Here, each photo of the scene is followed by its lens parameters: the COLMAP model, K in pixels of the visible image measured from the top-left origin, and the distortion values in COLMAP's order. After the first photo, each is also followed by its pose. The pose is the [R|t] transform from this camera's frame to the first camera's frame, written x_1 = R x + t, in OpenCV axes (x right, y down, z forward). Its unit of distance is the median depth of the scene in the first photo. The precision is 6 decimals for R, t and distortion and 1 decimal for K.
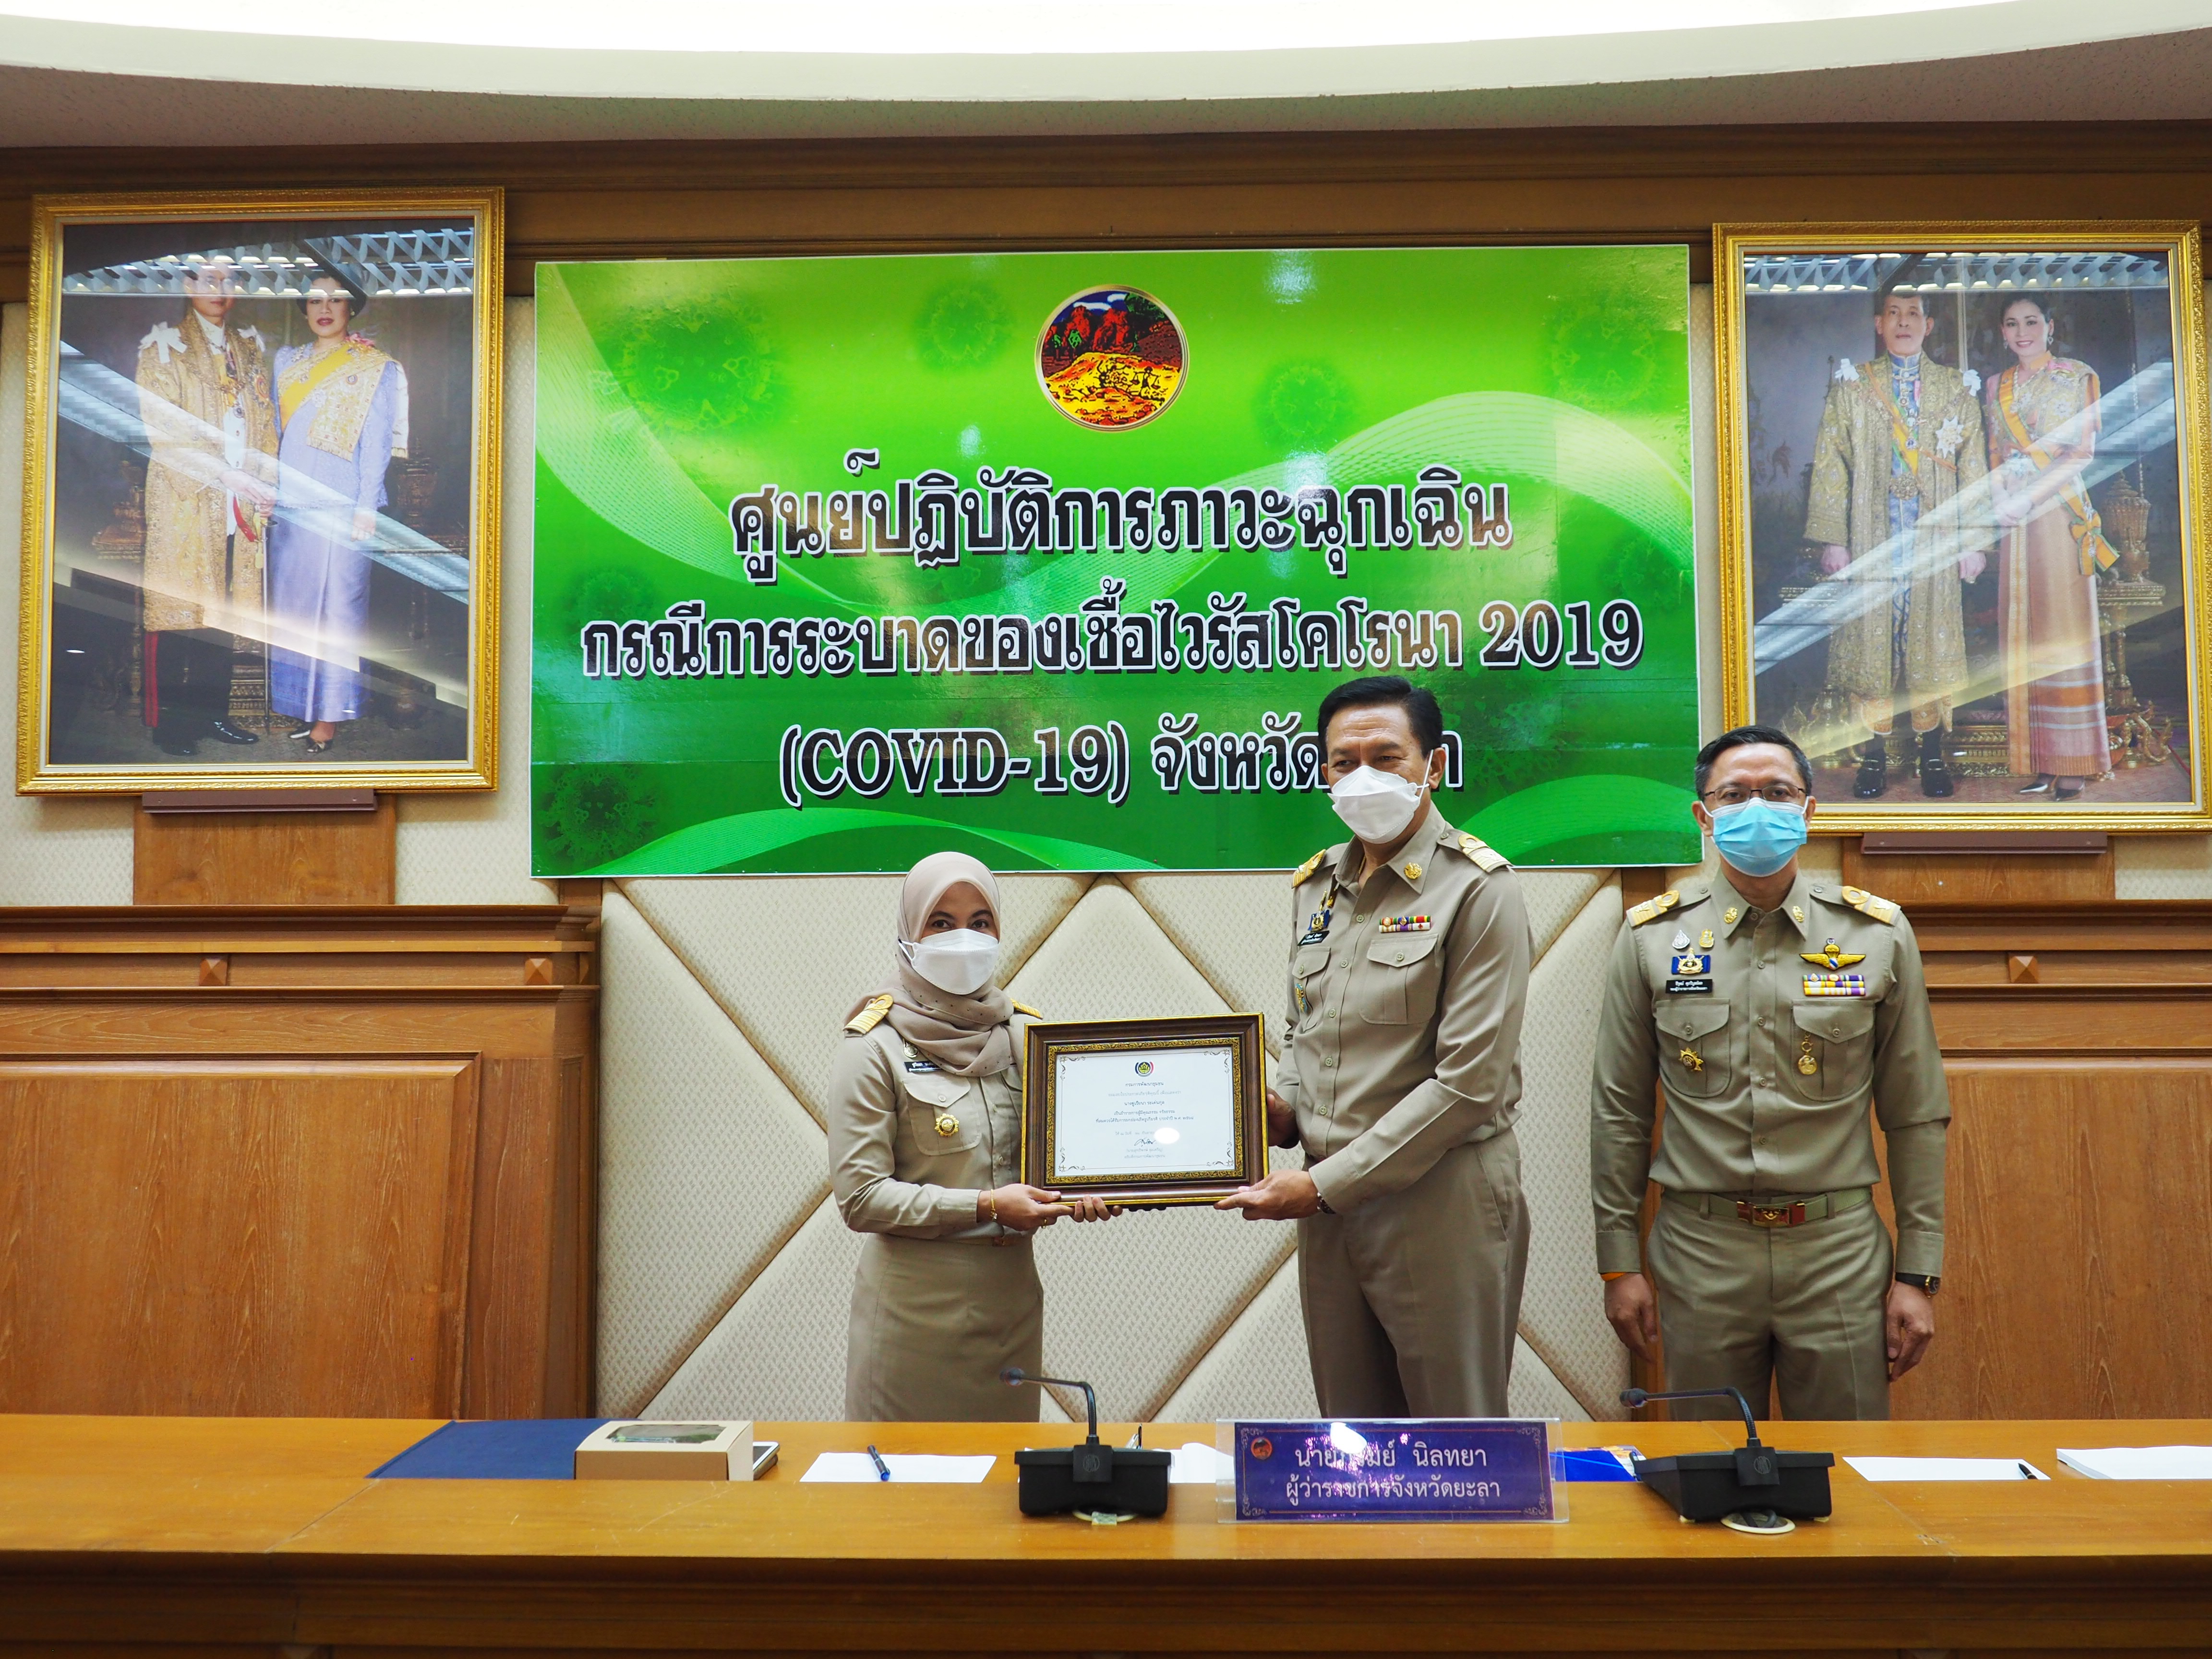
lens RADIAL K [[1682.5, 0, 1067.5], [0, 1682.5, 837.3], [0, 0, 1]] dist [-0.016770, 0.013535]
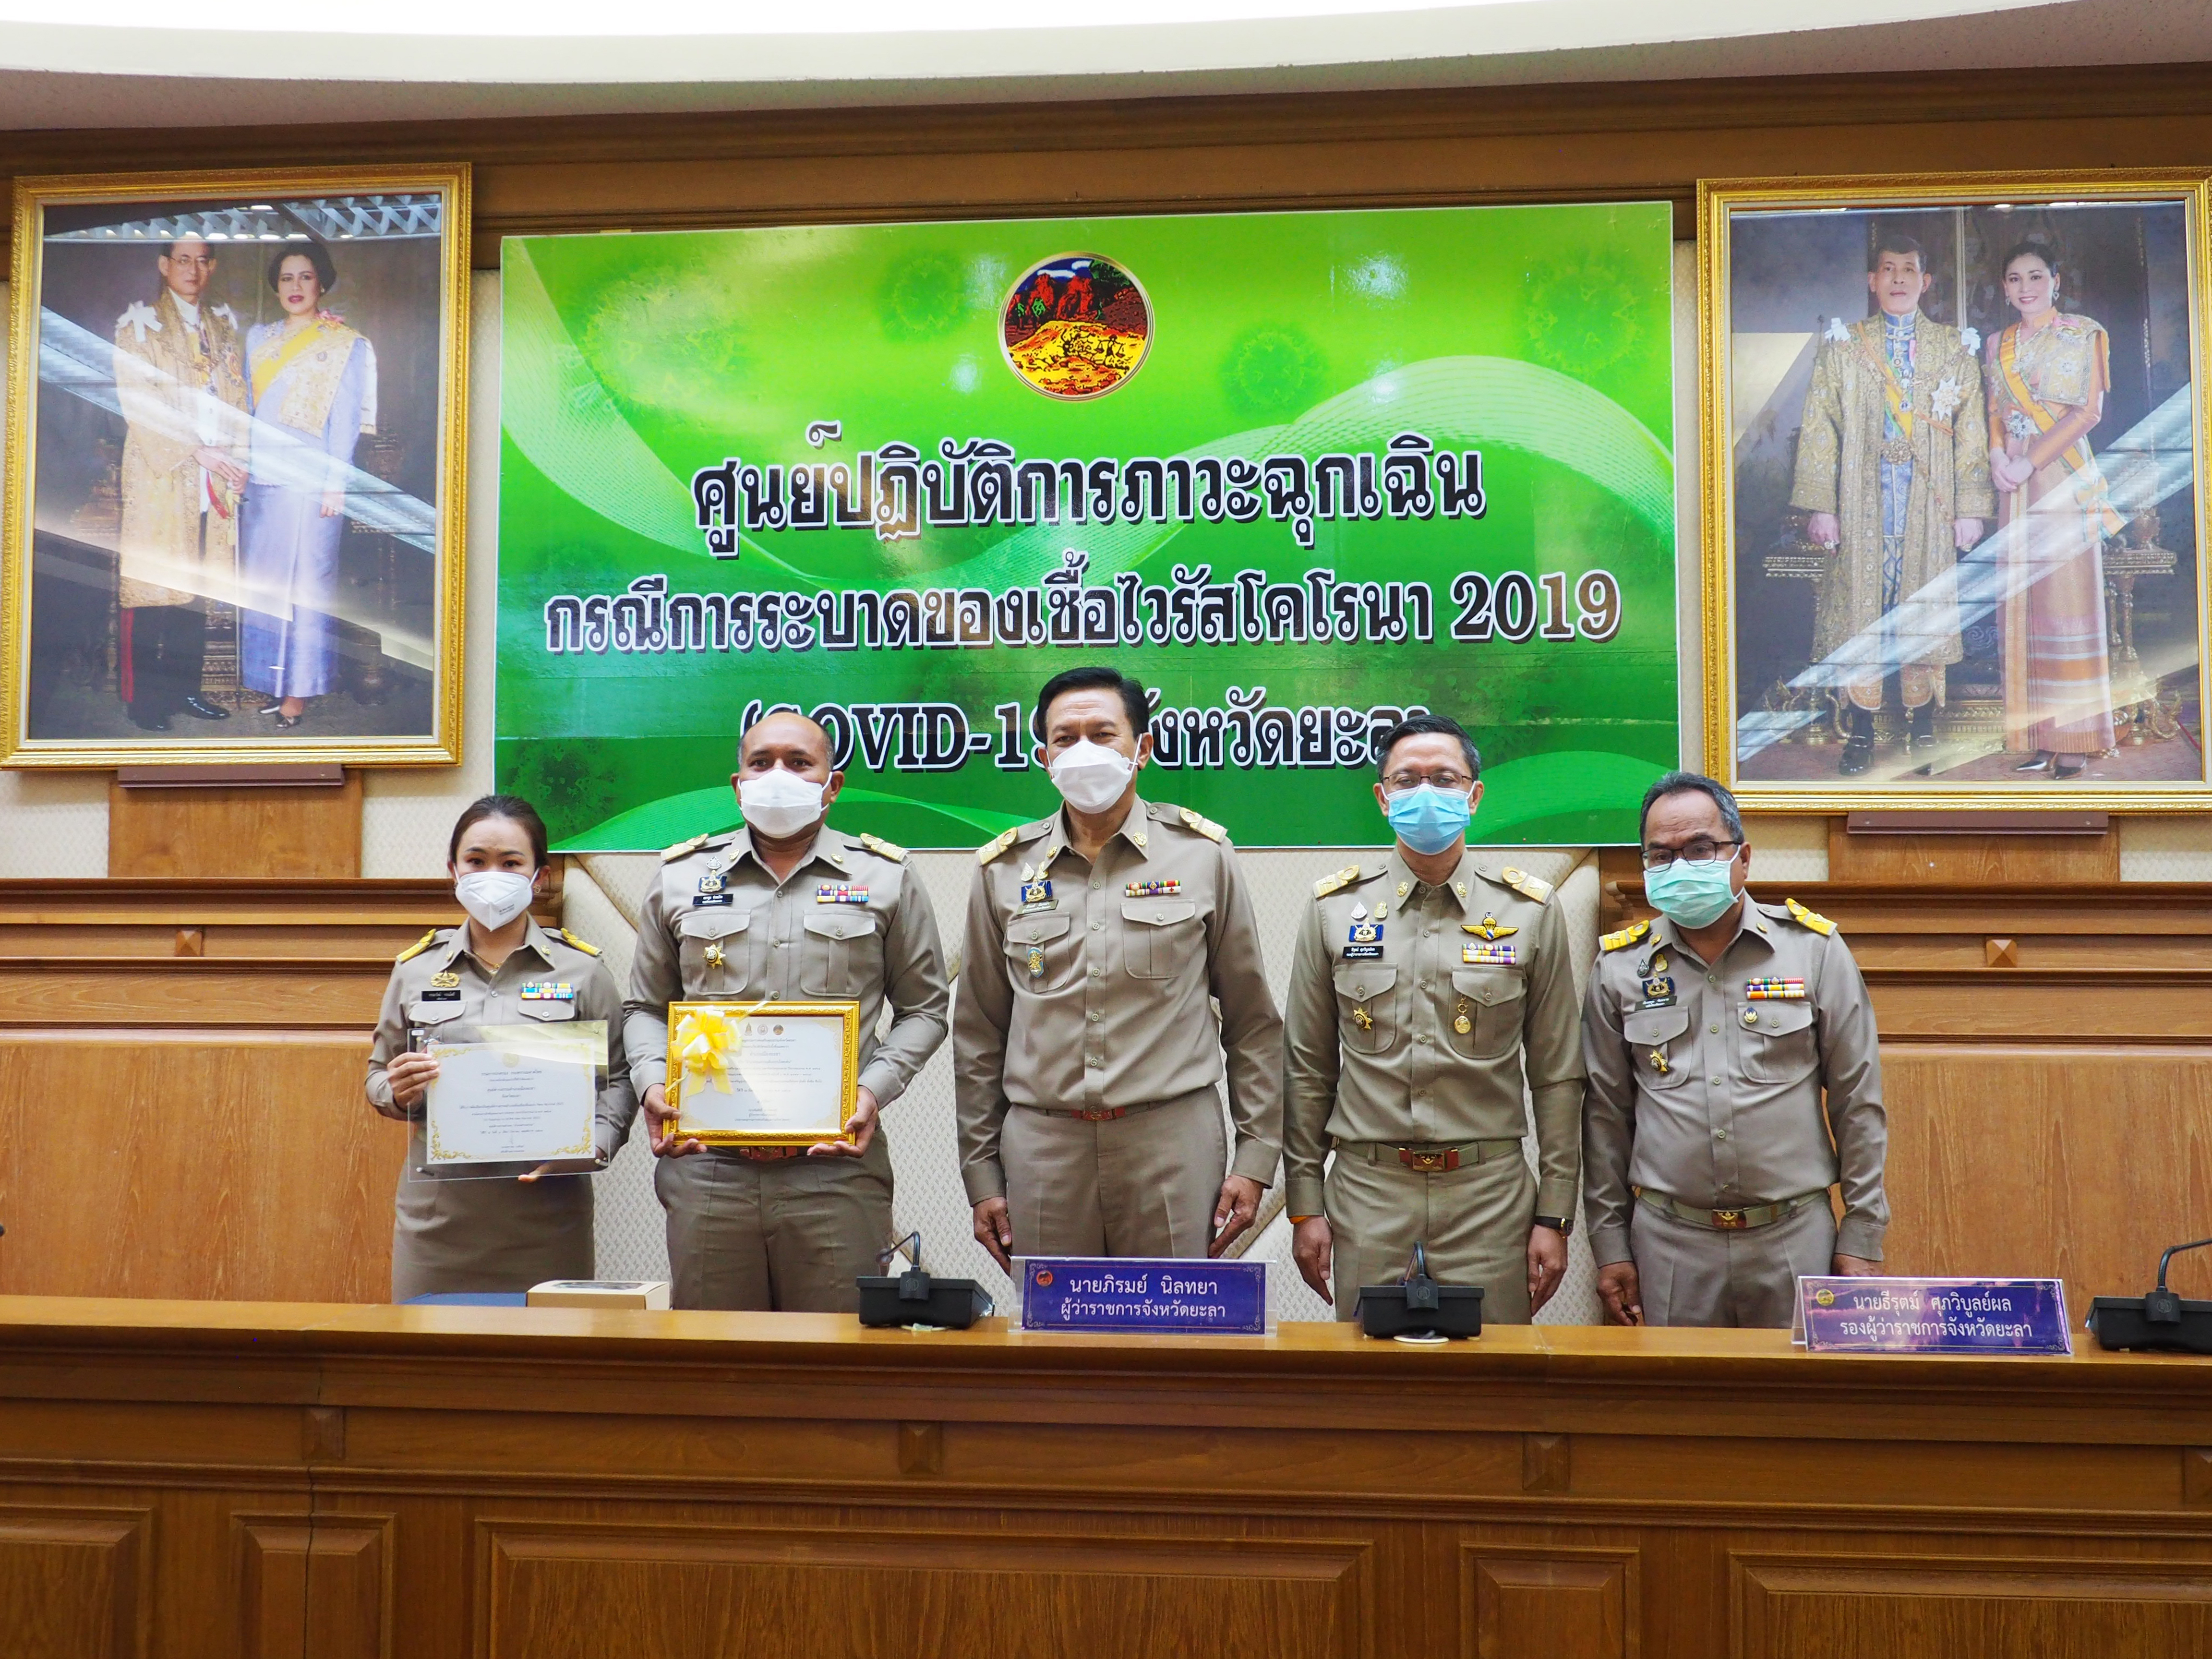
lens RADIAL K [[2403.4, 0, 1055.9], [0, 2403.4, 799.4], [0, 0, 1]] dist [-0.004280, 0.000000]
pose [[0.996973, 0.002567, -0.077709, 0.125575], [-0.003343, 0.999946, -0.009866, 0.005299], [0.077679, 0.010096, 0.996927, -0.401884]]
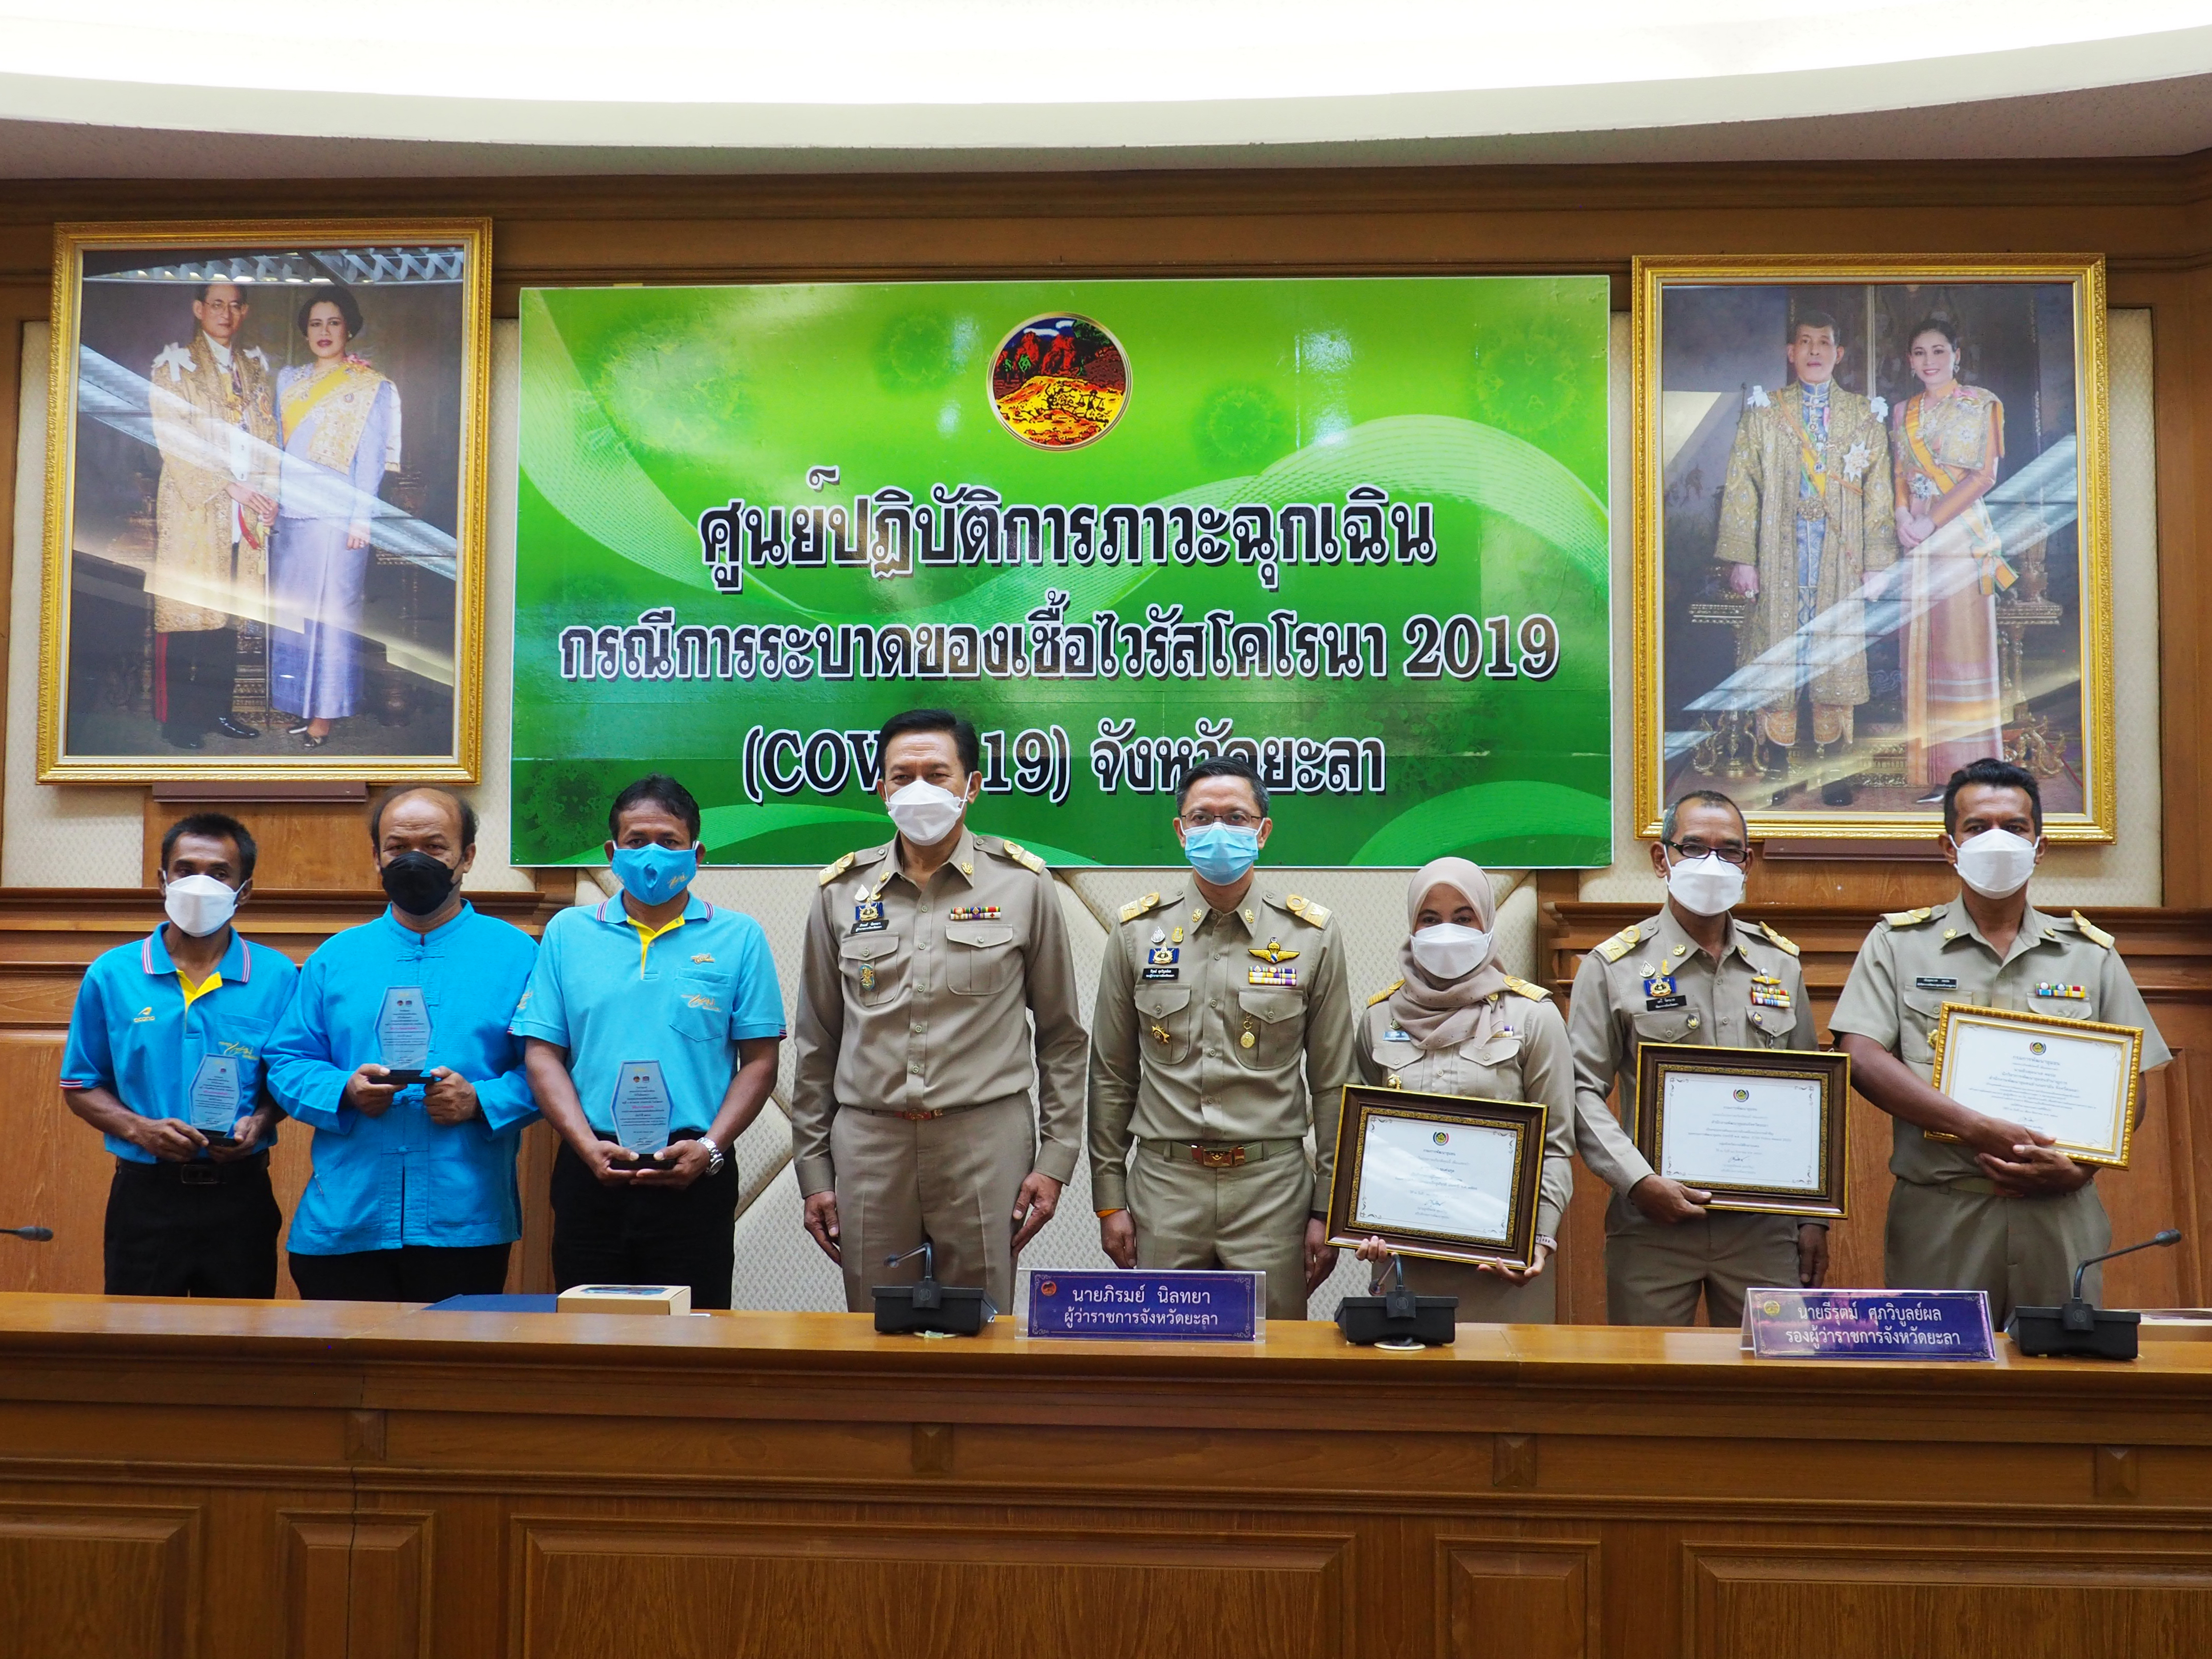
lens RADIAL K [[2195.5, 0, 1087.0], [0, 2195.5, 809.1], [0, 0, 1]] dist [-0.005128, 0.000000]
pose [[0.999276, 0.011119, -0.036387, 0.097899], [-0.011171, 0.999937, -0.001236, -0.014659], [0.036370, 0.001641, 0.999337, -0.382621]]
